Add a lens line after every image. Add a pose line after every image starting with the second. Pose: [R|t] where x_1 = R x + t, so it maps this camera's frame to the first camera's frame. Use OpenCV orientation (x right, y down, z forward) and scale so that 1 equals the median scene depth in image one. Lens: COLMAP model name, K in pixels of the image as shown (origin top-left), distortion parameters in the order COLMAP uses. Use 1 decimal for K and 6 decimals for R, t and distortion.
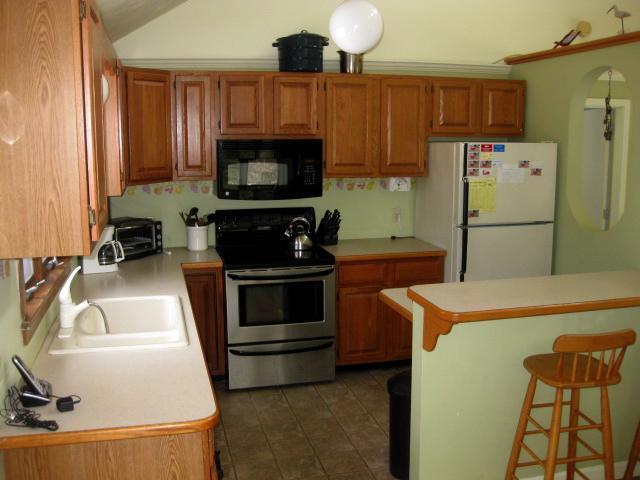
lens RADIAL K [[654.5, 0, 320.4], [0, 654.5, 242.5], [0, 0, 1]] dist [-0.122795, 0.000000]
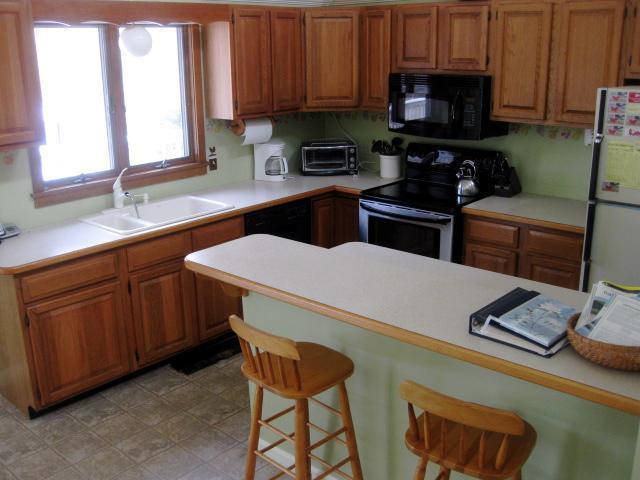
lens RADIAL K [[654.5, 0, 321.2], [0, 654.5, 238.7], [0, 0, 1]] dist [-0.122795, 0.000000]
pose [[0.561658, 0.227386, -0.795510, 0.641975], [-0.127194, 0.973793, 0.188543, -0.081614], [0.817534, -0.004712, 0.575861, 0.318086]]
